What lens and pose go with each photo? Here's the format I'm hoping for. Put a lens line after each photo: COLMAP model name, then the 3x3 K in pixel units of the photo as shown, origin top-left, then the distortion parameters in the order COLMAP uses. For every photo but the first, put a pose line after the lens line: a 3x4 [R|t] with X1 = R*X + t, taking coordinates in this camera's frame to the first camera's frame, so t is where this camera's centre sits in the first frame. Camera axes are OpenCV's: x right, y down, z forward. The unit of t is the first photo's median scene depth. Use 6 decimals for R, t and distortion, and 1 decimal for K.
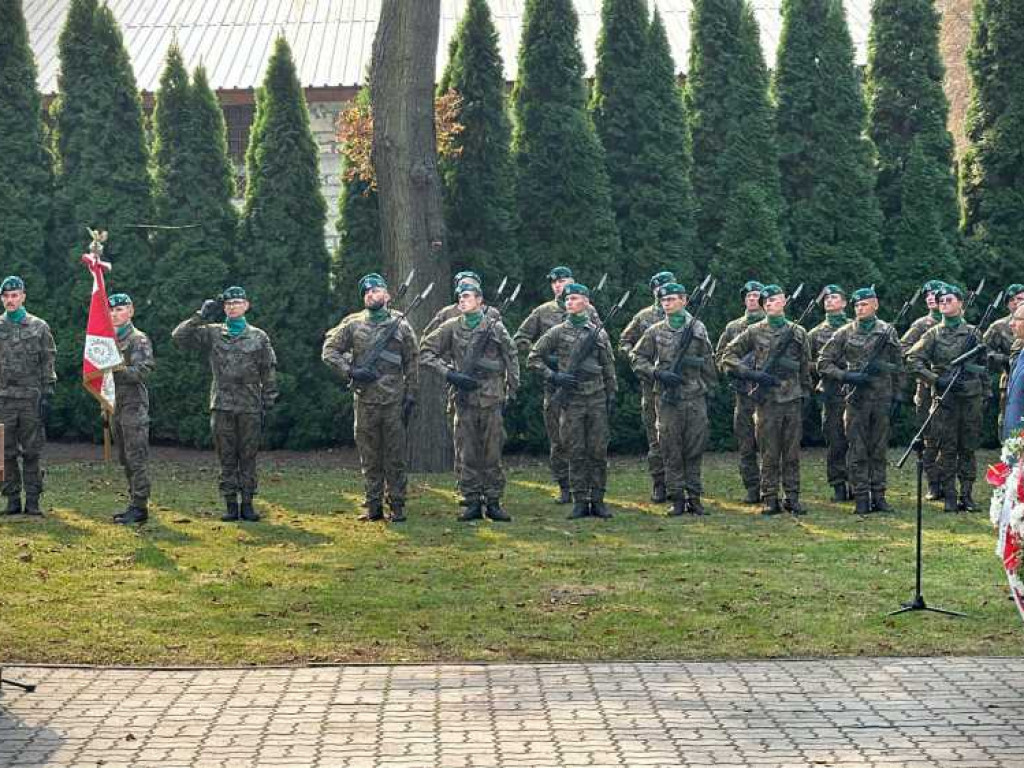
lens RADIAL K [[2289.4, 0, 519.3], [0, 2289.4, 389.3], [0, 0, 1]] dist [0.145775, 0.000000]
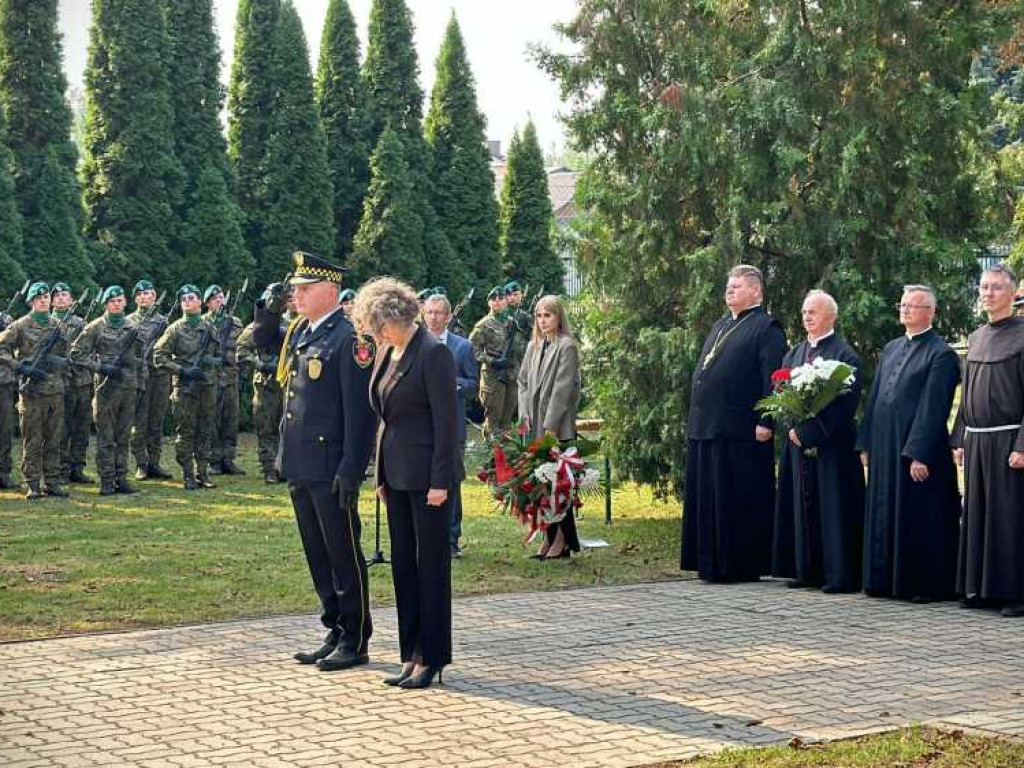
lens RADIAL K [[2175.9, 0, 483.7], [0, 2175.9, 433.2], [0, 0, 1]] dist [0.129357, 0.000000]
pose [[0.860478, -0.025376, 0.508855, -0.215597], [0.014778, 0.999582, 0.024858, 0.002108], [-0.509273, -0.013870, 0.860493, 0.016373]]
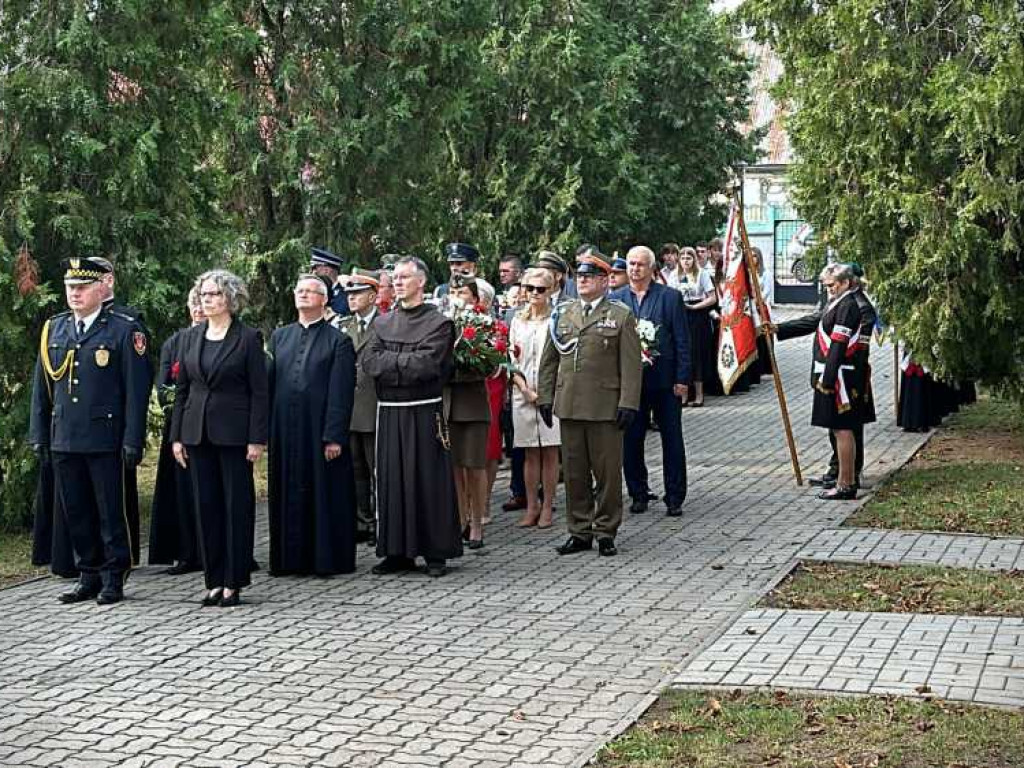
lens RADIAL K [[1906.9, 0, 523.7], [0, 1906.9, 384.6], [0, 0, 1]] dist [0.206060, 0.000000]
pose [[0.368576, -0.059164, 0.927713, -0.297067], [0.052137, 0.997717, 0.042914, -0.010178], [-0.928135, 0.032551, 0.370819, 0.201911]]
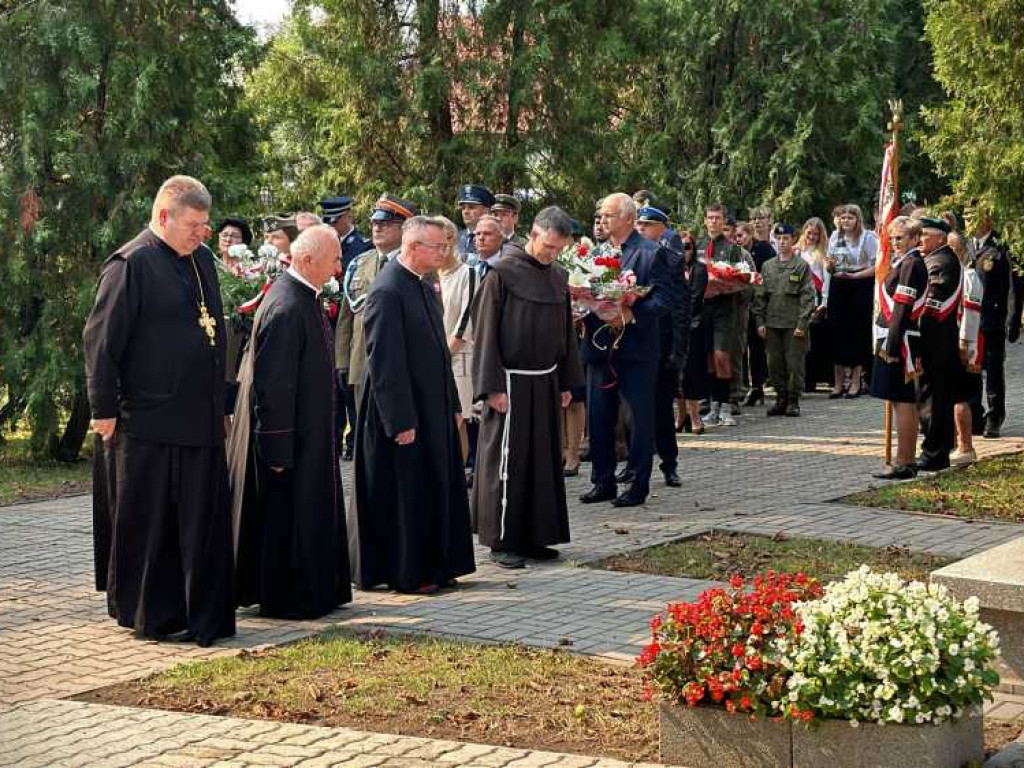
lens RADIAL K [[2104.7, 0, 516.2], [0, 2104.7, 434.0], [0, 0, 1]] dist [0.119405, 0.000000]
pose [[0.585803, -0.068414, 0.807561, -0.251451], [0.023153, 0.997437, 0.067704, 0.001983], [-0.810122, -0.020964, 0.585886, 0.049684]]
